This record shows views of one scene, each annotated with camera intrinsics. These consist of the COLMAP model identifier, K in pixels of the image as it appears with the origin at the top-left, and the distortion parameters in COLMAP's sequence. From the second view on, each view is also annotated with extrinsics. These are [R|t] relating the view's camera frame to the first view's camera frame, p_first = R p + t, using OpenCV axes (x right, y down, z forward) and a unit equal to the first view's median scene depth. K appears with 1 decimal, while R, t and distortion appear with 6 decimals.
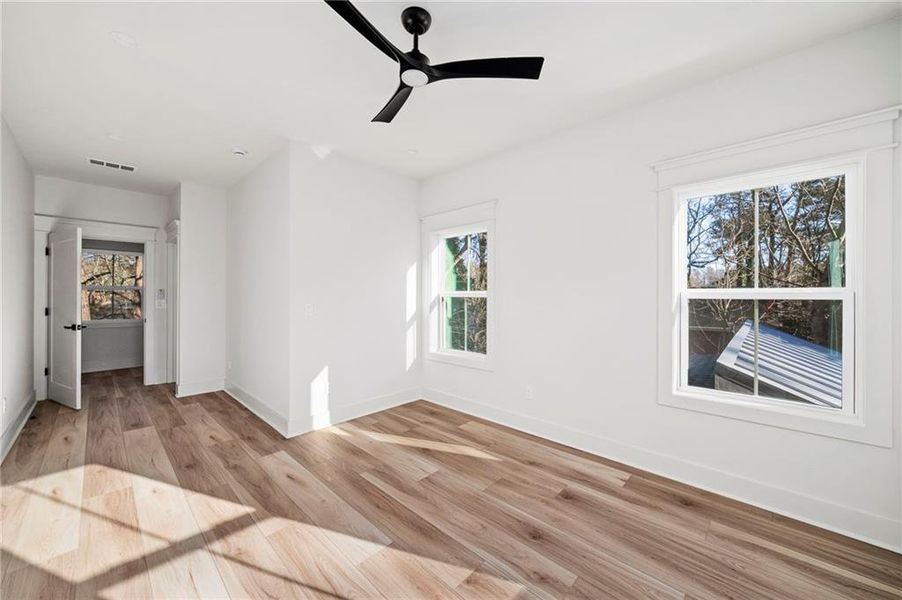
lens RADIAL K [[328.3, 0, 453.0], [0, 328.3, 296.4], [0, 0, 1]] dist [0.001884, -0.000077]
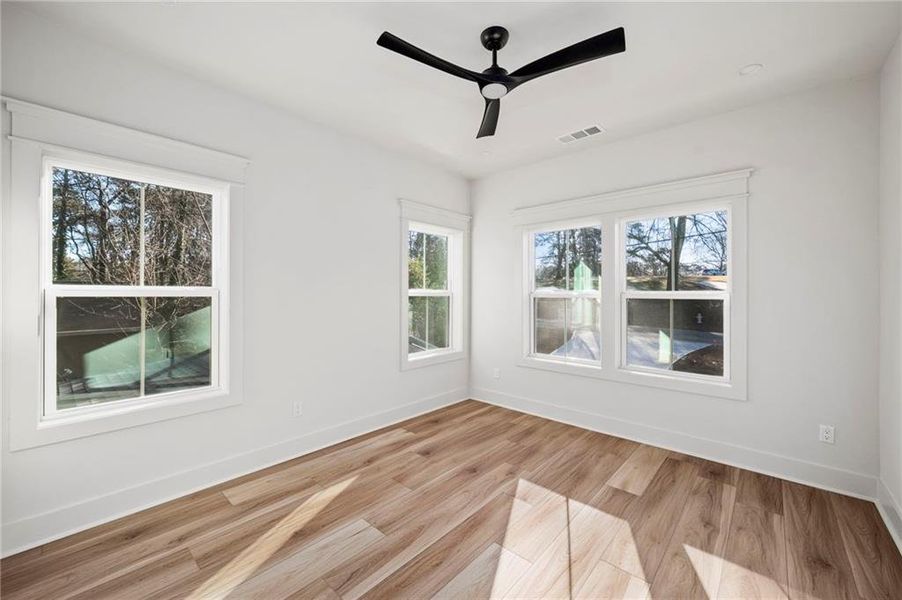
lens RADIAL K [[344.7, 0, 452.4], [0, 344.7, 295.8], [0, 0, 1]] dist [-0.000637, 0.000075]
pose [[0.004782, -0.006787, 0.999966, -0.835025], [0.001384, 0.999976, 0.006780, -0.002879], [-0.999988, 0.001352, 0.004792, 0.770514]]
